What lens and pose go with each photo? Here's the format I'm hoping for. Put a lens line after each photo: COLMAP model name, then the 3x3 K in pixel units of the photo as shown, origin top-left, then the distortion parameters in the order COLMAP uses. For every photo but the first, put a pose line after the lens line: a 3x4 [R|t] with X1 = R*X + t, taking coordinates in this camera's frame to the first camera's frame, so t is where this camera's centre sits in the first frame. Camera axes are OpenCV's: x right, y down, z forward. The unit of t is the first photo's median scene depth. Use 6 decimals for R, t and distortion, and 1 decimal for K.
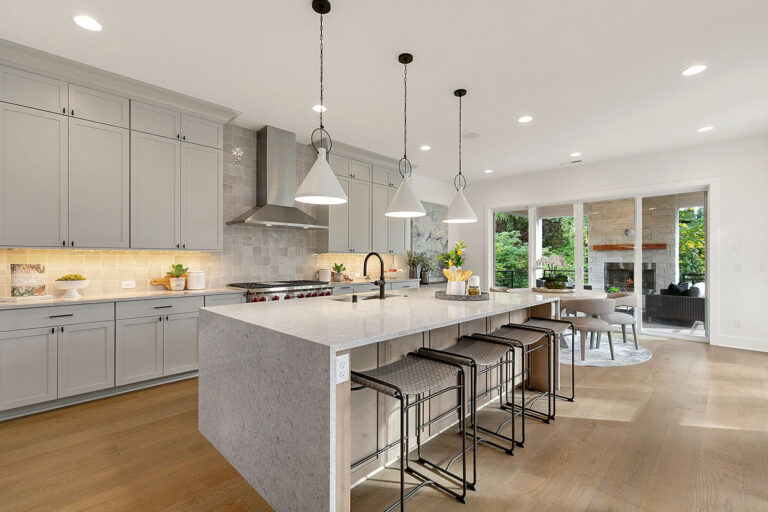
lens RADIAL K [[345.0, 0, 381.4], [0, 345.0, 252.0], [0, 0, 1]] dist [0.005243, 0.000653]
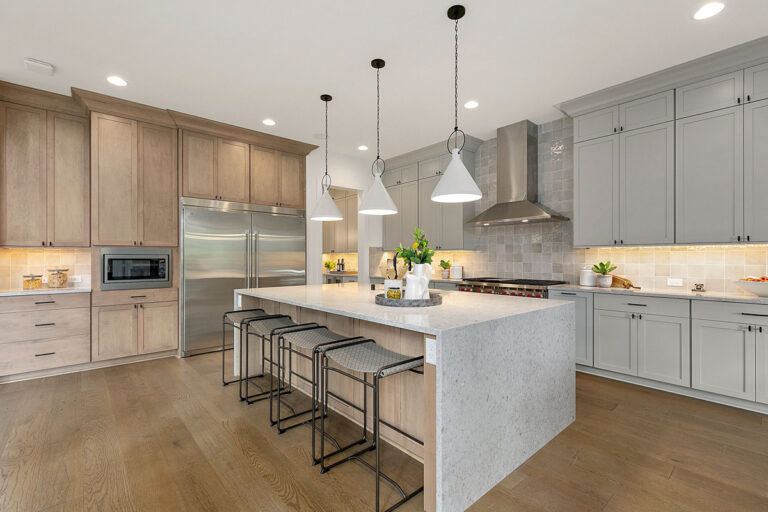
lens RADIAL K [[345.0, 0, 398.0], [0, 345.0, 262.5], [0, 0, 1]] dist [0.005243, 0.000653]
pose [[-0.060367, 0.016515, -0.998040, 0.609047], [0.025522, 0.999562, 0.014997, 0.013786], [0.997850, -0.024567, -0.060762, 0.609889]]
